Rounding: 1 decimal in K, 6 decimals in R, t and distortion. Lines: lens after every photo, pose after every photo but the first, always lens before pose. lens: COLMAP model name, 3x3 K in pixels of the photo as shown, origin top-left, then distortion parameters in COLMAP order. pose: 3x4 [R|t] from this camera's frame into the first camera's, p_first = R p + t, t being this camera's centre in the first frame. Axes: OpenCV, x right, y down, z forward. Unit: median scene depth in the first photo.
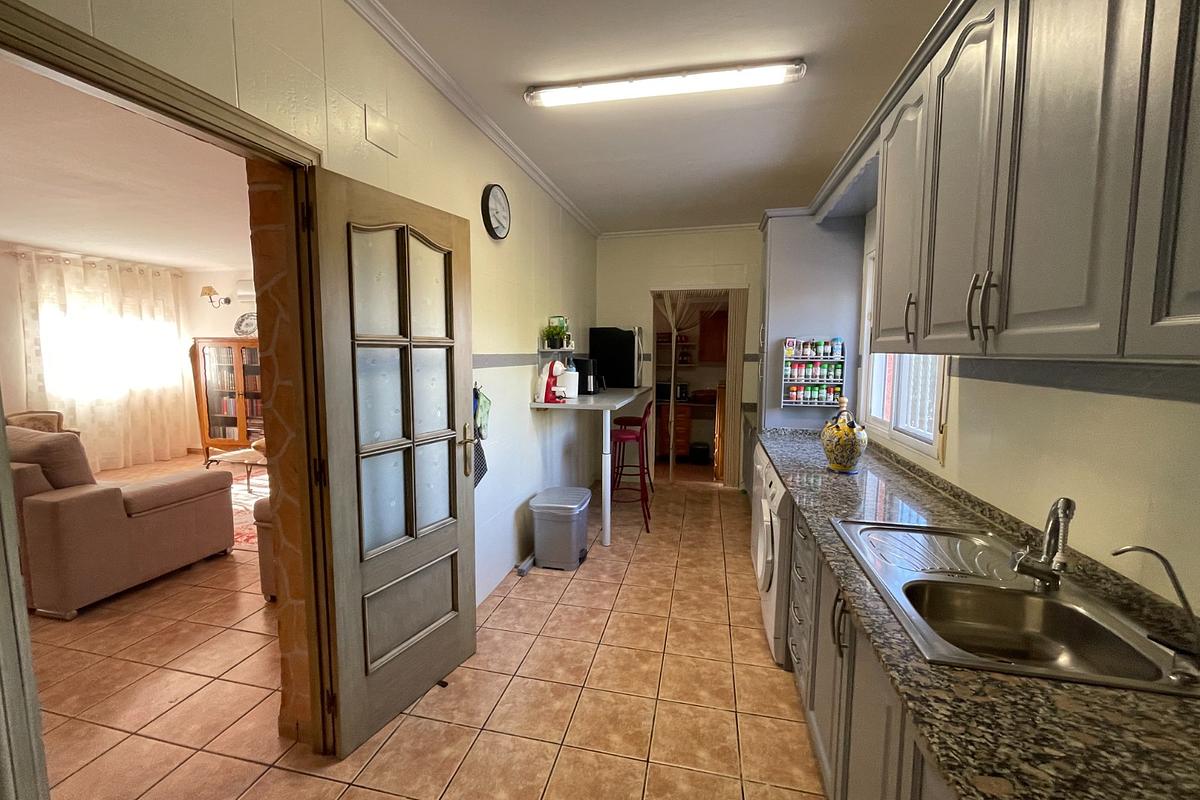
lens RADIAL K [[482.0, 0, 600.5], [0, 482.0, 397.8], [0, 0, 1]] dist [-0.000521, 0.000196]
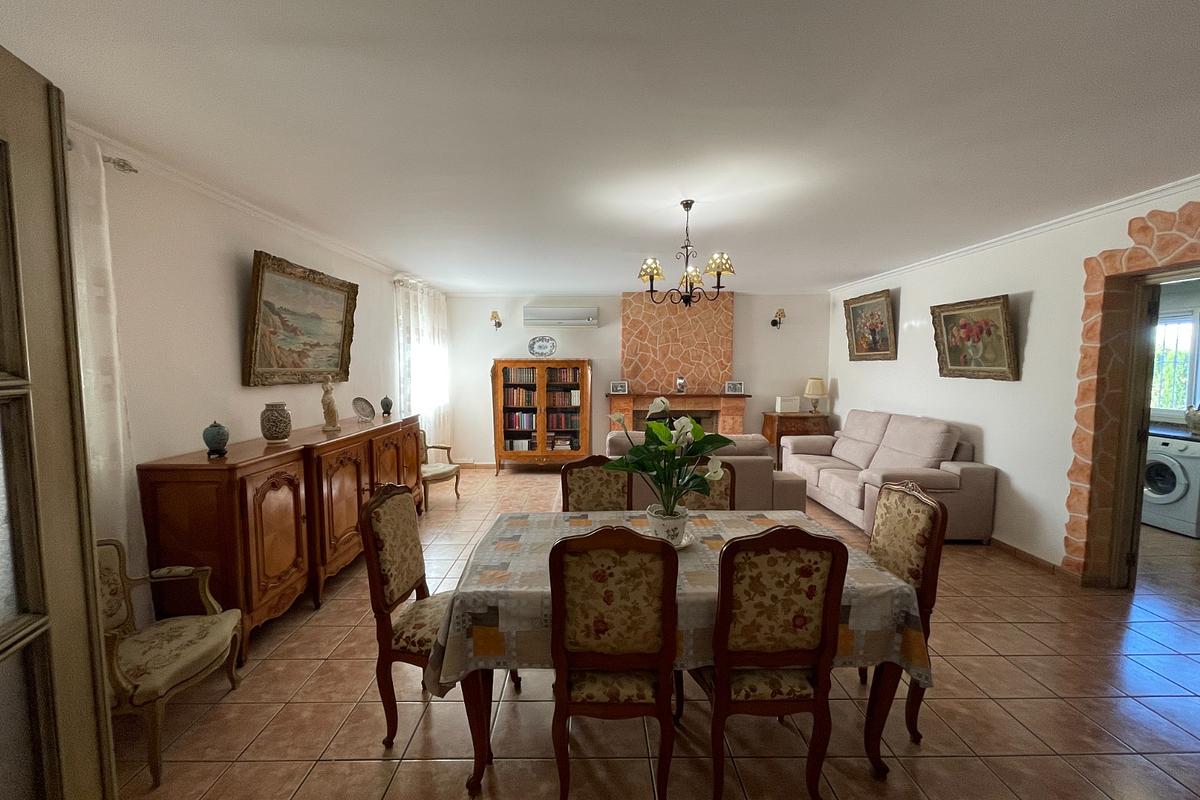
lens RADIAL K [[482.0, 0, 595.6], [0, 482.0, 398.6], [0, 0, 1]] dist [-0.000521, 0.000196]
pose [[0.974612, -0.020429, 0.222968, -0.866319], [0.026181, 0.999396, -0.022872, -0.003762], [-0.222366, 0.028129, 0.974557, -0.111899]]
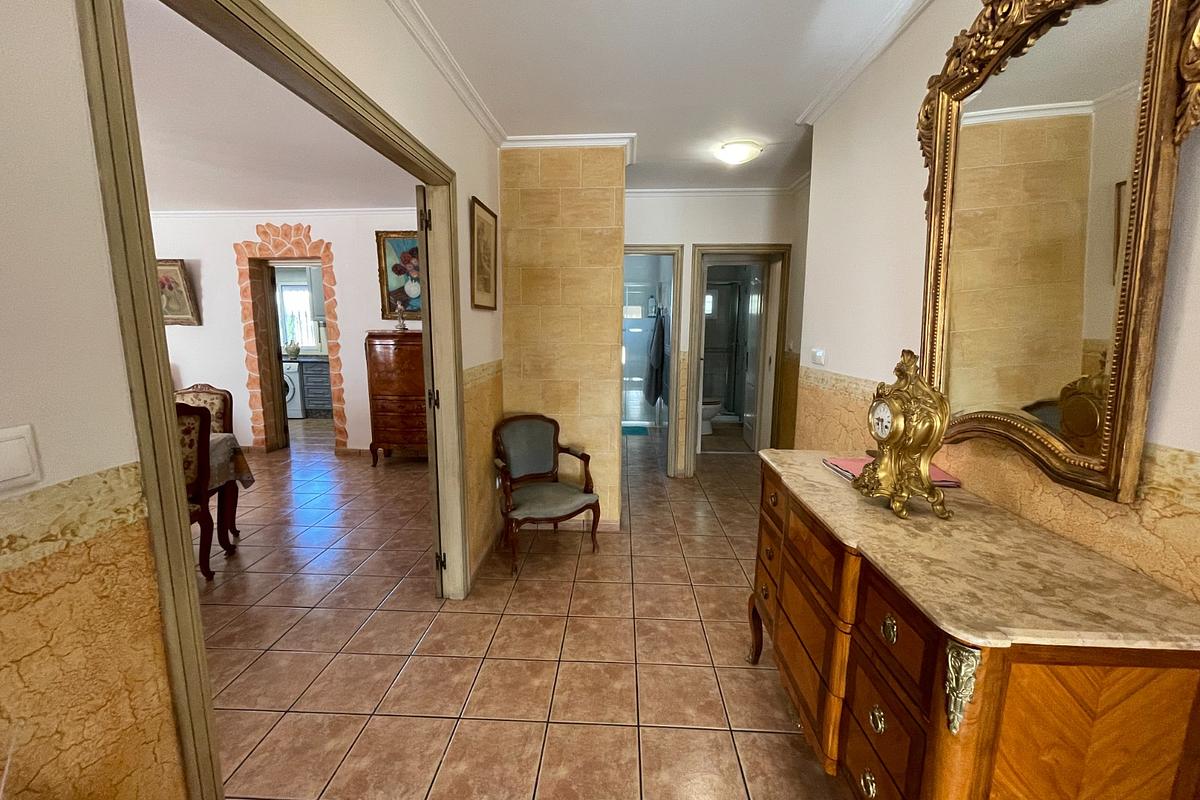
lens RADIAL K [[482.0, 0, 597.0], [0, 482.0, 395.1], [0, 0, 1]] dist [-0.000521, 0.000196]
pose [[-0.168600, -0.141767, 0.975436, -1.164588], [0.090947, 0.983144, 0.158607, 0.023369], [-0.981480, 0.115454, -0.152865, -0.167306]]
